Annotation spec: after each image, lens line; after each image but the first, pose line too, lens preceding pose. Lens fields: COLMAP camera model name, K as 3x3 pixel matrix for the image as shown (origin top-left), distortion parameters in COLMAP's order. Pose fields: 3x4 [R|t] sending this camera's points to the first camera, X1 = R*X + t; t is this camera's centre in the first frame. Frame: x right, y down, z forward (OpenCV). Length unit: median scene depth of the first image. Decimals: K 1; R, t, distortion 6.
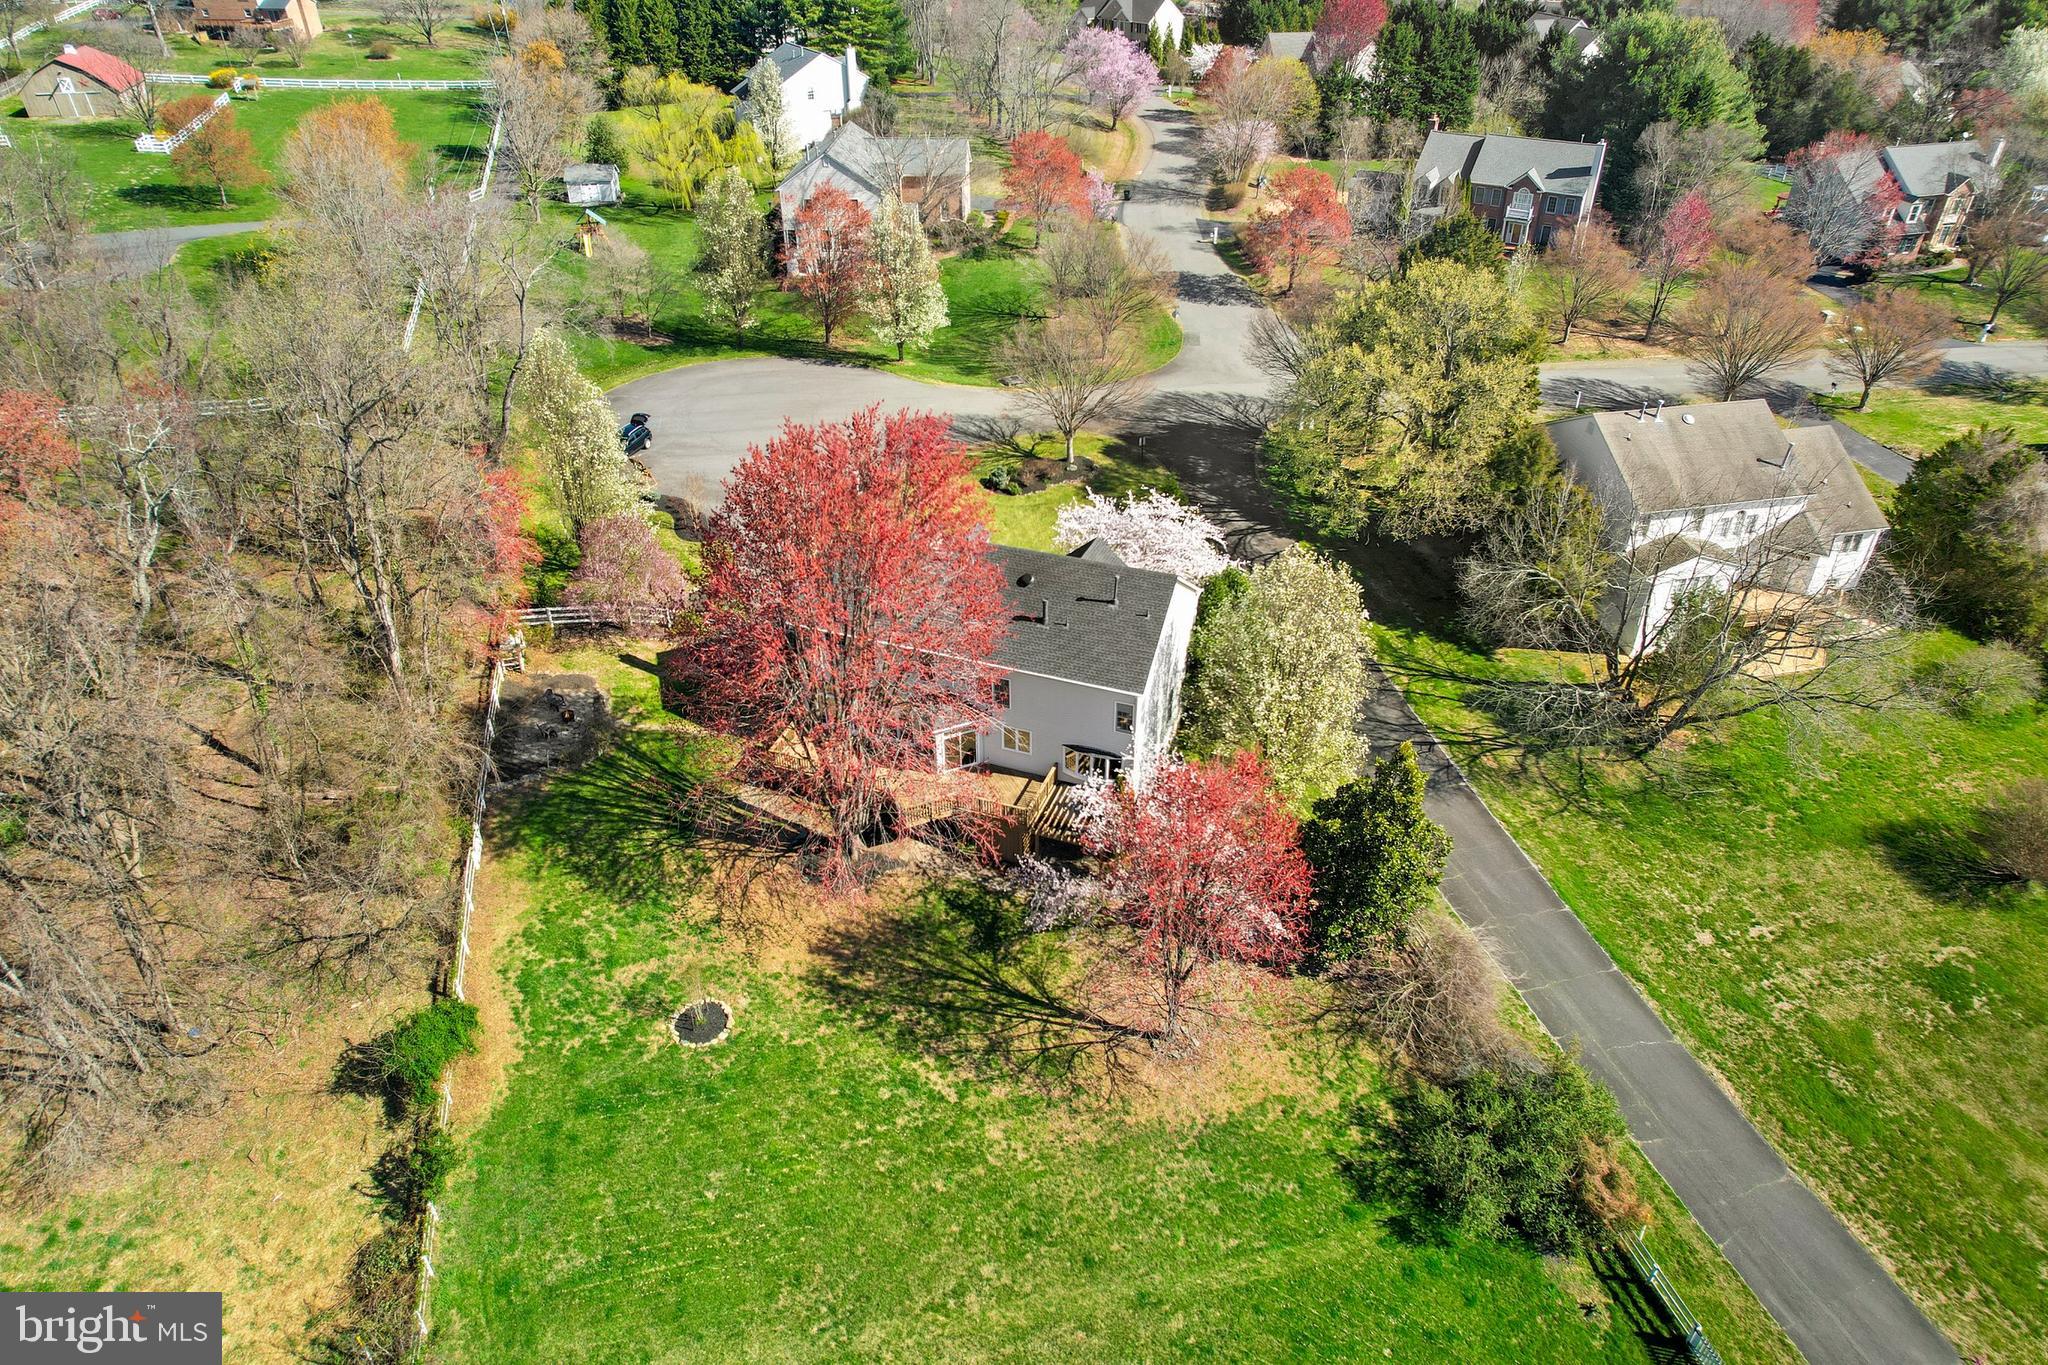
lens RADIAL K [[1340.4, 0, 1024.0], [0, 1340.4, 682.5], [0, 0, 1]] dist [-0.079967, 0.076711]
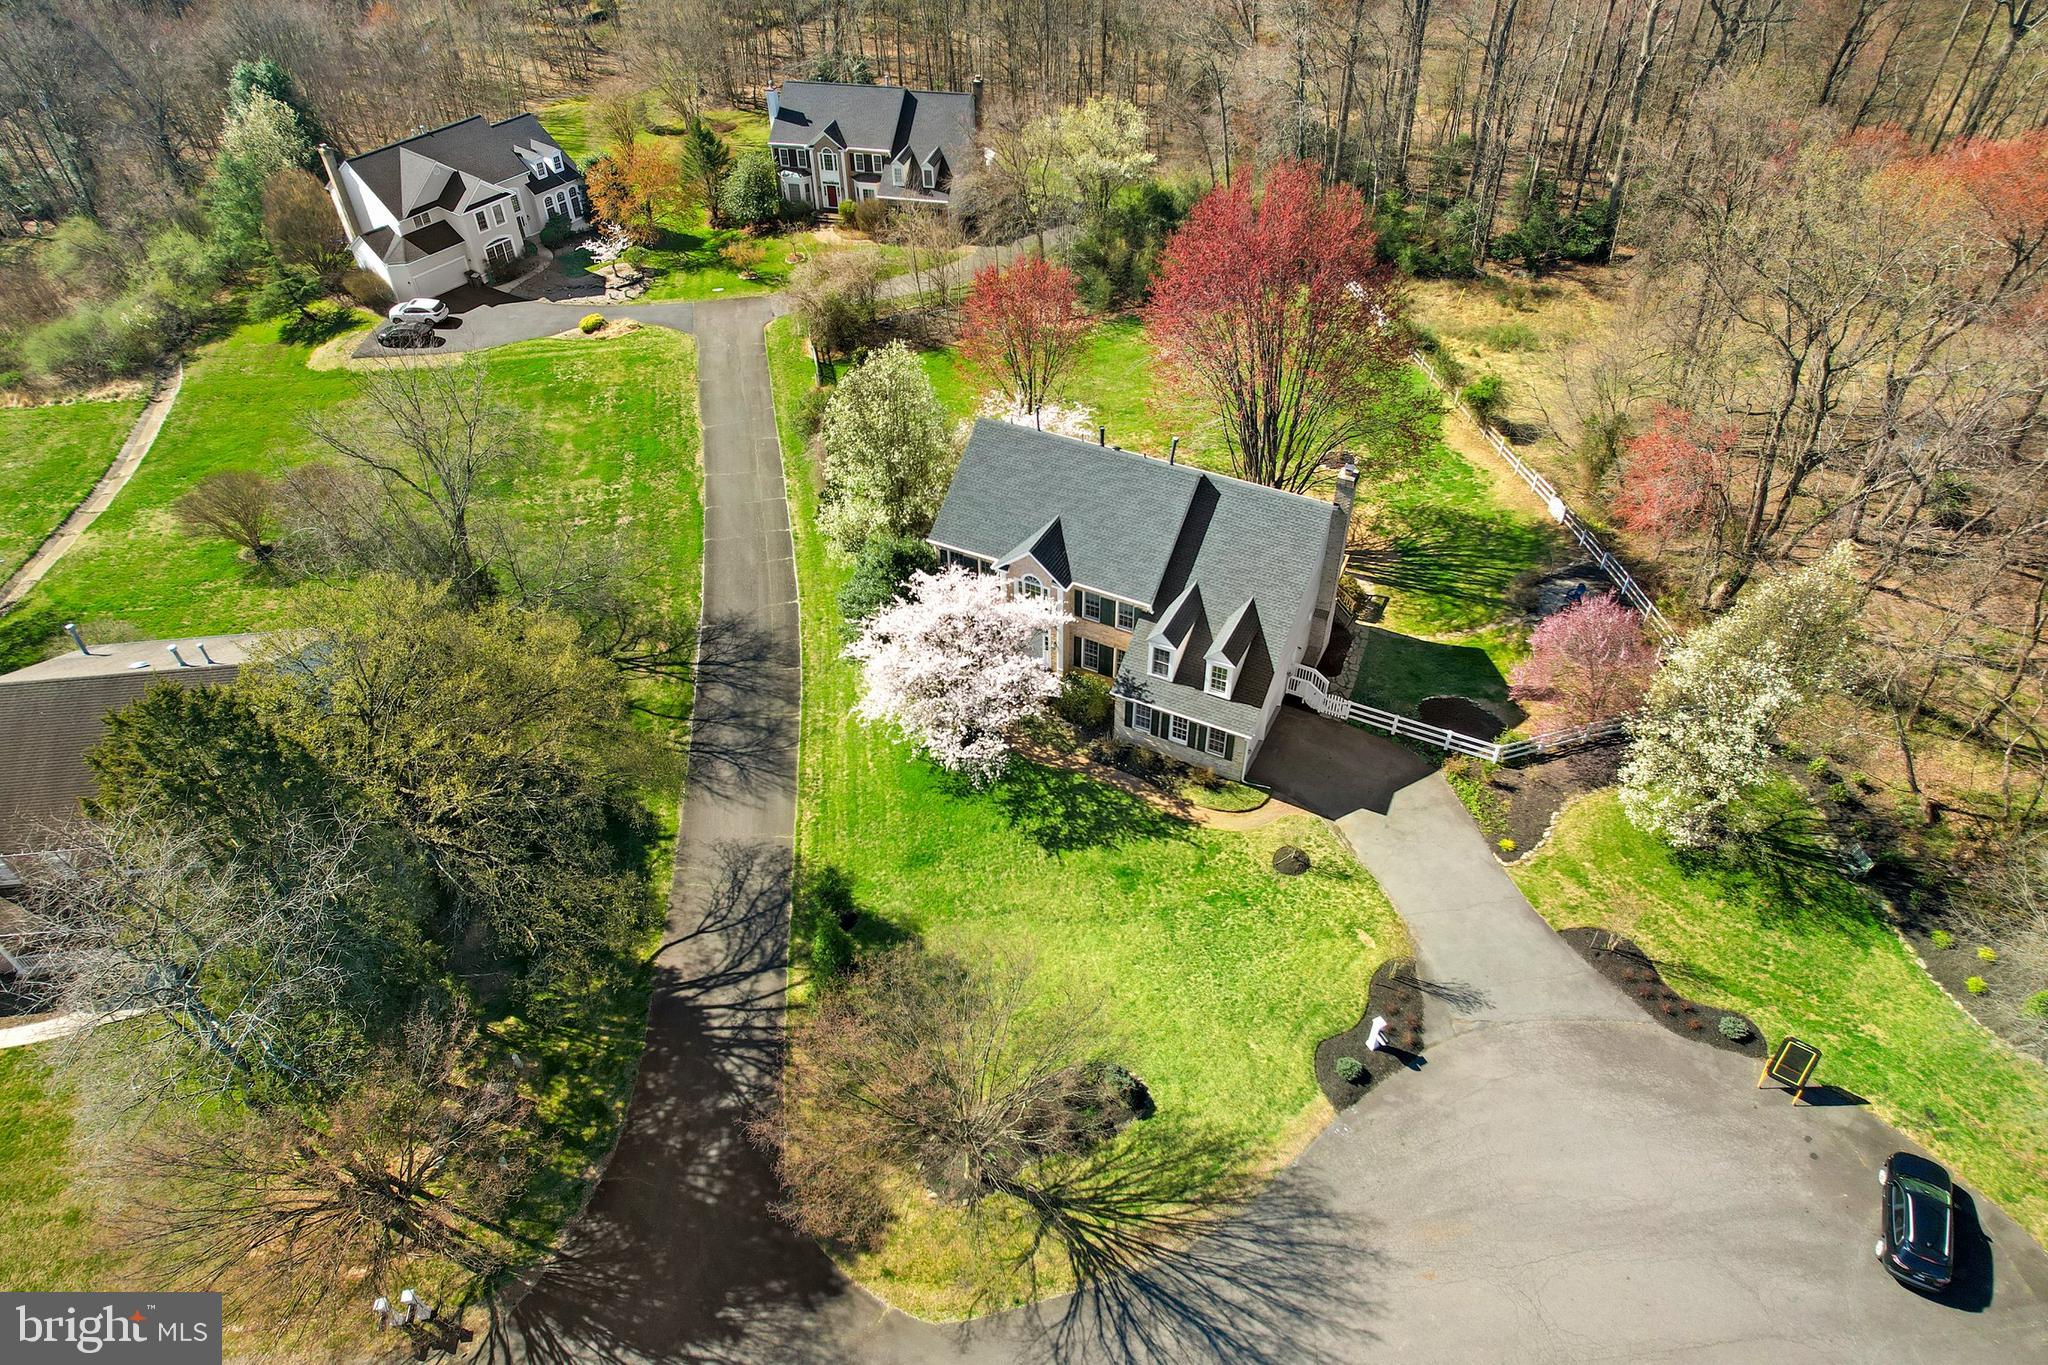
lens RADIAL K [[1340.4, 0, 1024.0], [0, 1340.4, 682.5], [0, 0, 1]] dist [-0.079967, 0.076711]
pose [[-0.994215, -0.053660, 0.093045, -0.037826], [0.077169, 0.245684, 0.966273, -1.190478], [-0.074710, 0.967864, -0.240122, 1.630943]]
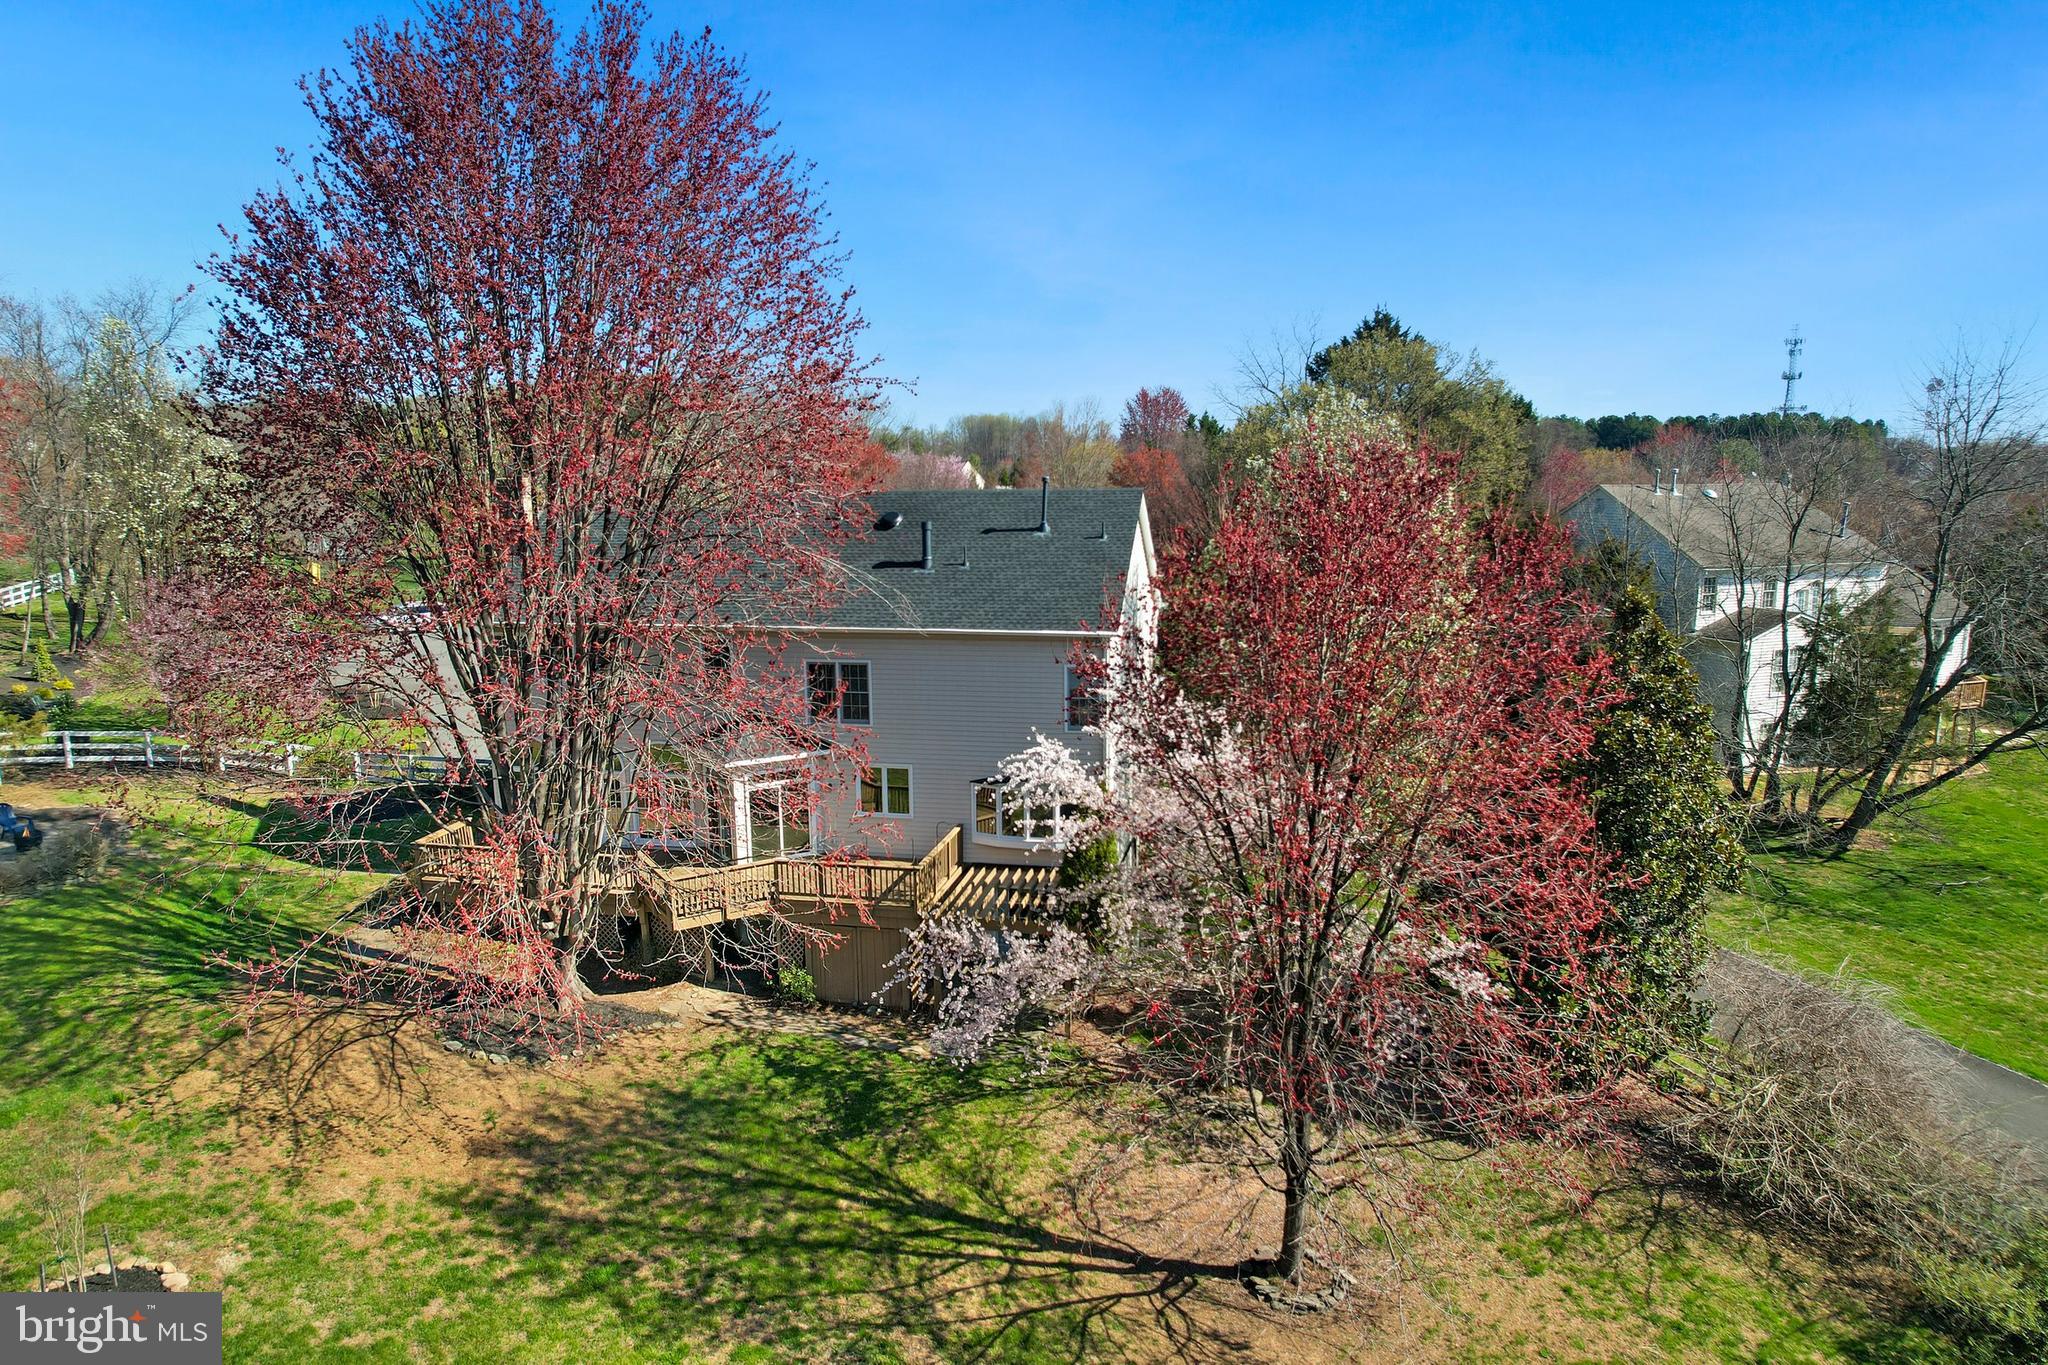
lens RADIAL K [[1334.3, 0, 1025.7], [0, 1334.3, 679.0], [0, 0, 1]] dist [-0.108077, 0.106118]
pose [[0.988164, -0.028181, 0.150792, -0.033333], [0.088381, 0.908030, -0.409476, 0.264054], [-0.125384, 0.417956, 0.899773, 0.562586]]
